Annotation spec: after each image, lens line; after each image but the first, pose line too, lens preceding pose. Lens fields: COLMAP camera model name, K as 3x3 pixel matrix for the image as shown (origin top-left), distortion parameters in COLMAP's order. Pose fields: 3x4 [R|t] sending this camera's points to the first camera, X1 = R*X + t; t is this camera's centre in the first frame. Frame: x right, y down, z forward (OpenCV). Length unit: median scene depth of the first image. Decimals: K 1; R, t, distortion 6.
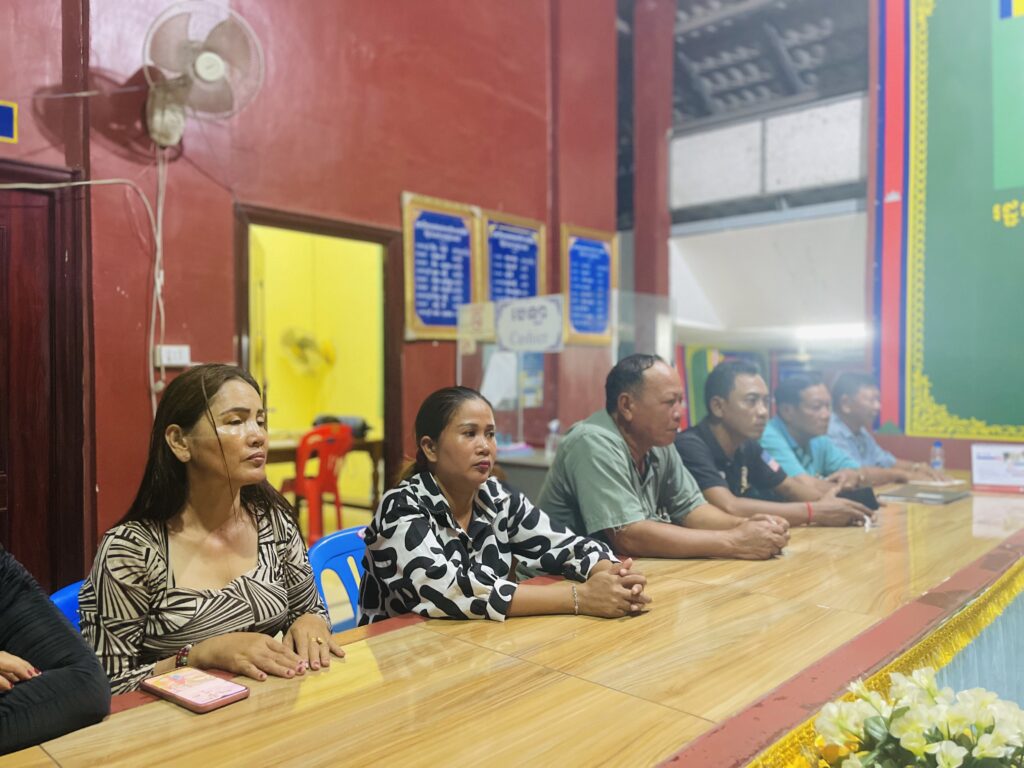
lens RADIAL K [[782.4, 0, 508.0], [0, 782.4, 380.4], [0, 0, 1]] dist [0.062759, -0.086028]
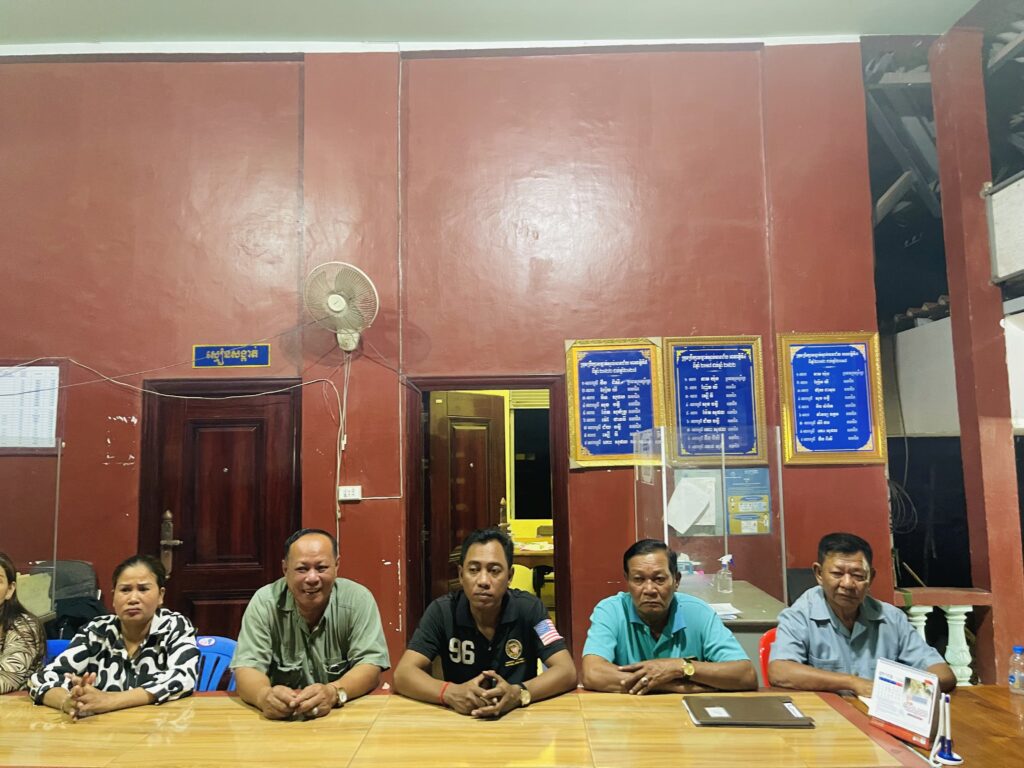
lens RADIAL K [[776.0, 0, 506.6], [0, 776.0, 373.5], [0, 0, 1]] dist [0.075746, -0.094013]
pose [[0.666730, -0.084375, -0.740508, 0.619632], [0.011052, 0.994581, -0.103374, -0.070939], [0.745218, 0.060738, 0.664049, 0.176860]]
